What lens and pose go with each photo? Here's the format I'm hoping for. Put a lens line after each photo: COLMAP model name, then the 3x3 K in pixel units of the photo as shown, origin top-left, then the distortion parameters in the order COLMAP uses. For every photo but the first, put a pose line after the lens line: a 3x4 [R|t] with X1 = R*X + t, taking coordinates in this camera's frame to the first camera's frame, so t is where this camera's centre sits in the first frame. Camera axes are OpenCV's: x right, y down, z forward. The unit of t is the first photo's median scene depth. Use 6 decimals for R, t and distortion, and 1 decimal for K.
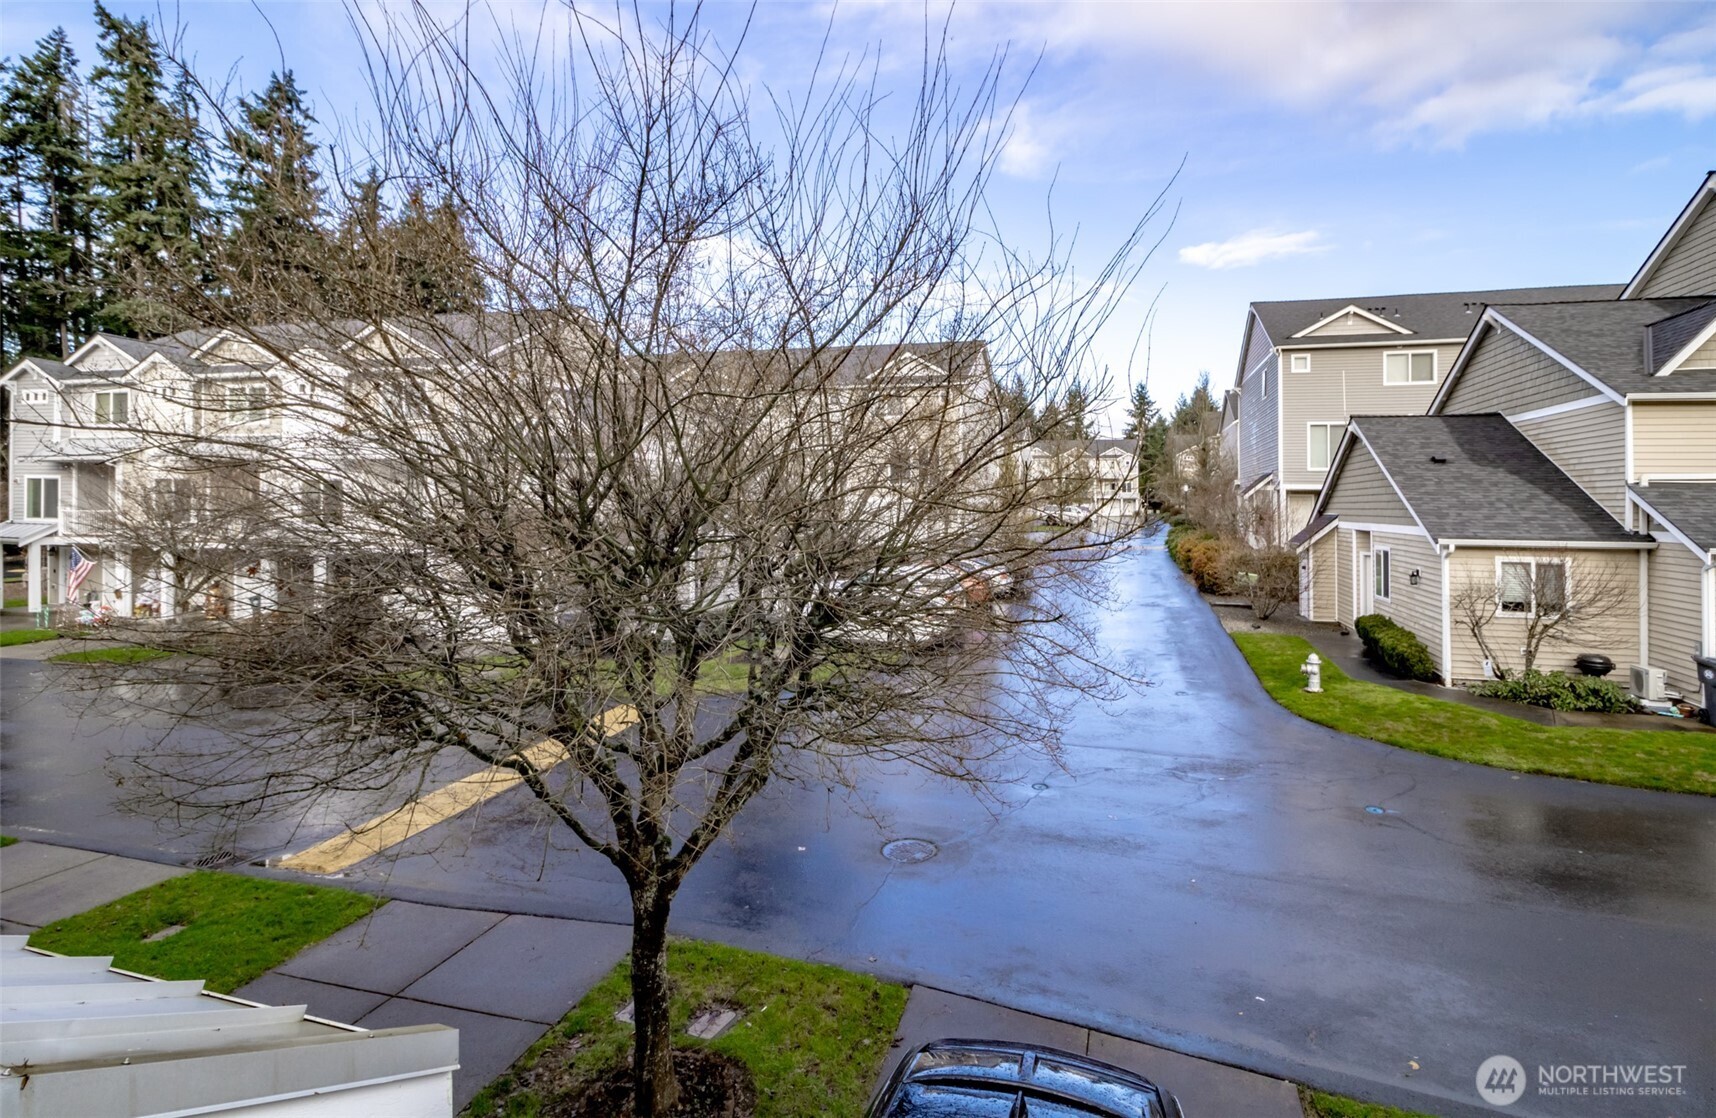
lens RADIAL K [[780.0, 0, 948.6], [0, 780.0, 525.4], [0, 0, 1]] dist [0.013581, -0.000126]
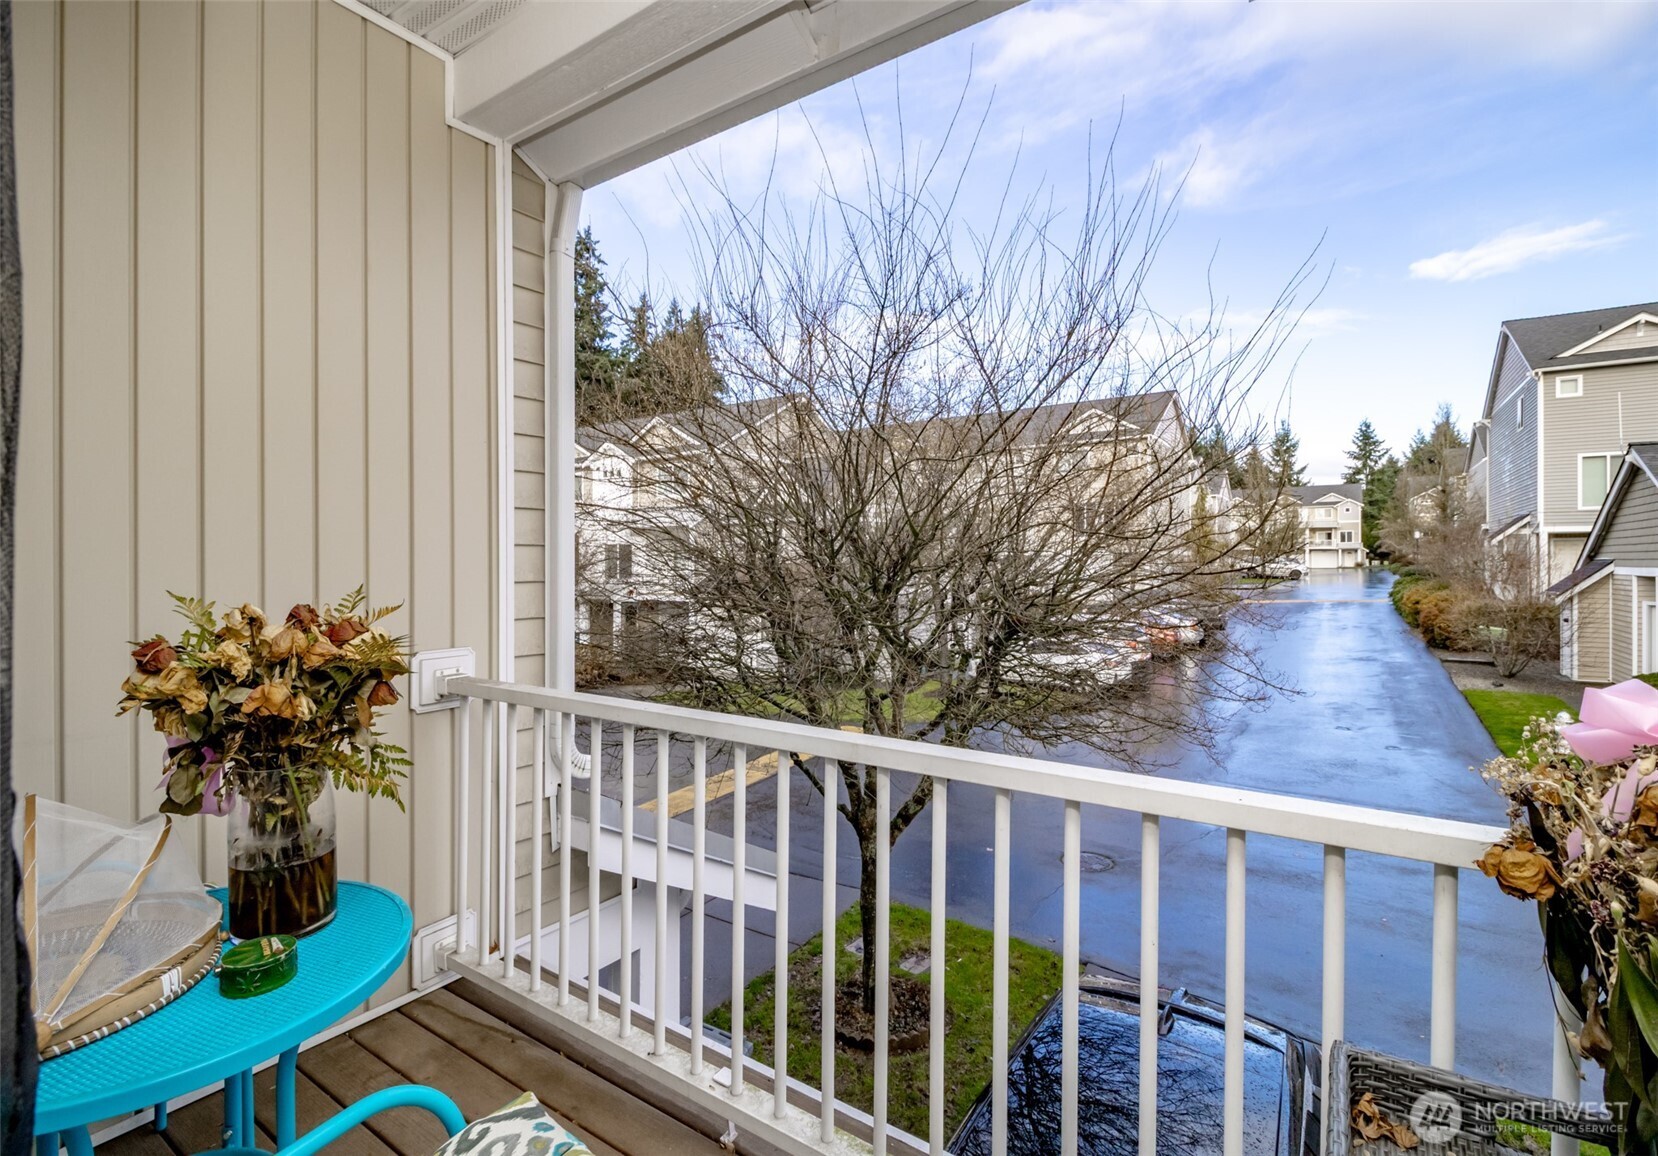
lens RADIAL K [[792.1, 0, 829.0], [0, 792.1, 578.0], [0, 0, 1]] dist [-0.000787, -0.001042]
pose [[0.927199, -0.000375, -0.374570, 0.021644], [-0.004695, 0.999909, -0.012621, 0.021662], [0.374541, 0.013461, 0.927113, -0.127631]]
